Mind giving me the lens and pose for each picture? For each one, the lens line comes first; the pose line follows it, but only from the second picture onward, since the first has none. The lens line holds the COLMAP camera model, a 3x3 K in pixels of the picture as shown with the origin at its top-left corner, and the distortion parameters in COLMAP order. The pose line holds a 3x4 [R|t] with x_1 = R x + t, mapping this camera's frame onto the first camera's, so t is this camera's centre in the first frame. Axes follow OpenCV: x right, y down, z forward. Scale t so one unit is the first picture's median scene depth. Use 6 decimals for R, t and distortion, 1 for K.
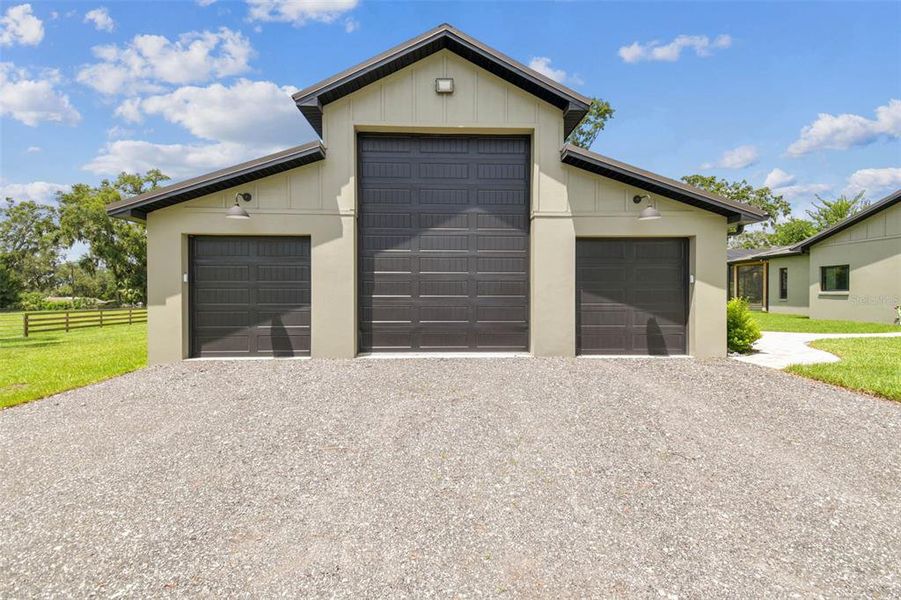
lens RADIAL K [[403.5, 0, 450.5], [0, 403.5, 300.0], [0, 0, 1]] dist [0.048254, -0.020891]
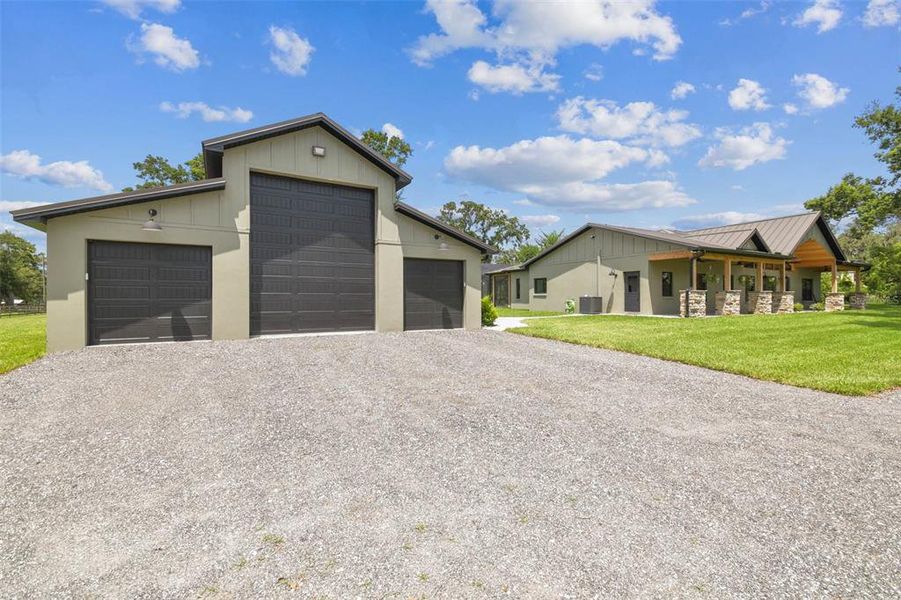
lens RADIAL K [[403.5, 0, 450.5], [0, 403.5, 300.0], [0, 0, 1]] dist [0.048254, -0.020891]
pose [[0.884423, -0.002439, 0.466680, -0.268661], [0.006846, 0.999947, -0.007748, 0.027861], [-0.466636, 0.010047, 0.884393, -0.495776]]
